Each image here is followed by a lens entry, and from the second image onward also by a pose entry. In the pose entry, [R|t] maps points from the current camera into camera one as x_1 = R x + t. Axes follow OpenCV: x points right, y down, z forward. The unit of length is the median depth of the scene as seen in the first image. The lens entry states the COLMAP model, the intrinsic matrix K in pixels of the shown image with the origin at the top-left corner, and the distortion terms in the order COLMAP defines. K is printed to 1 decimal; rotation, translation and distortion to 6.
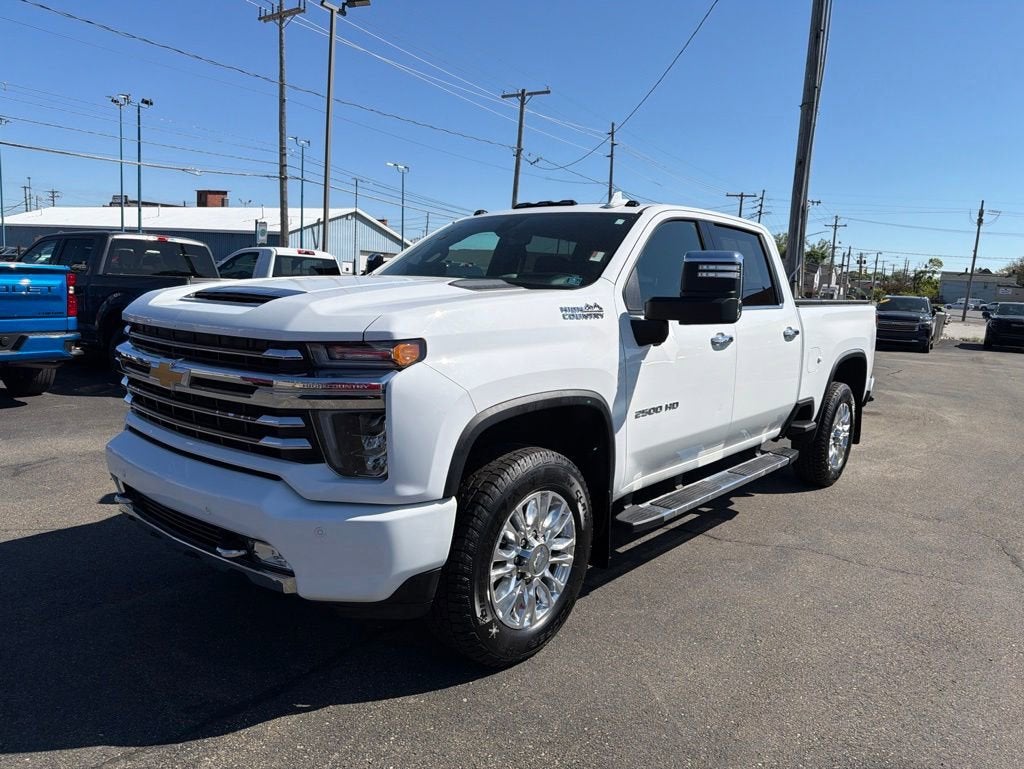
lens RADIAL K [[717.3, 0, 522.6], [0, 717.3, 393.0], [0, 0, 1]] dist [0.054678, -0.071546]
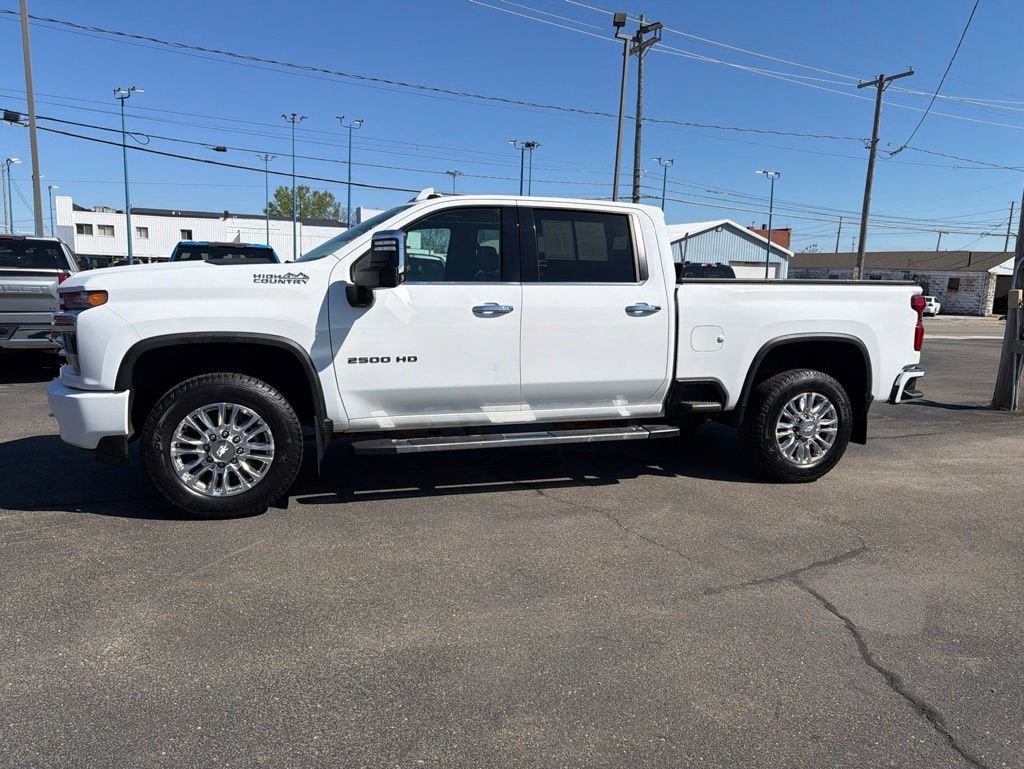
lens RADIAL K [[717.3, 0, 519.6], [0, 717.3, 390.5], [0, 0, 1]] dist [0.054678, -0.071546]
pose [[0.849312, 0.051605, -0.525362, 0.690181], [-0.063847, 0.997946, -0.005190, 0.044745], [0.524016, 0.037951, 0.850863, 0.041416]]
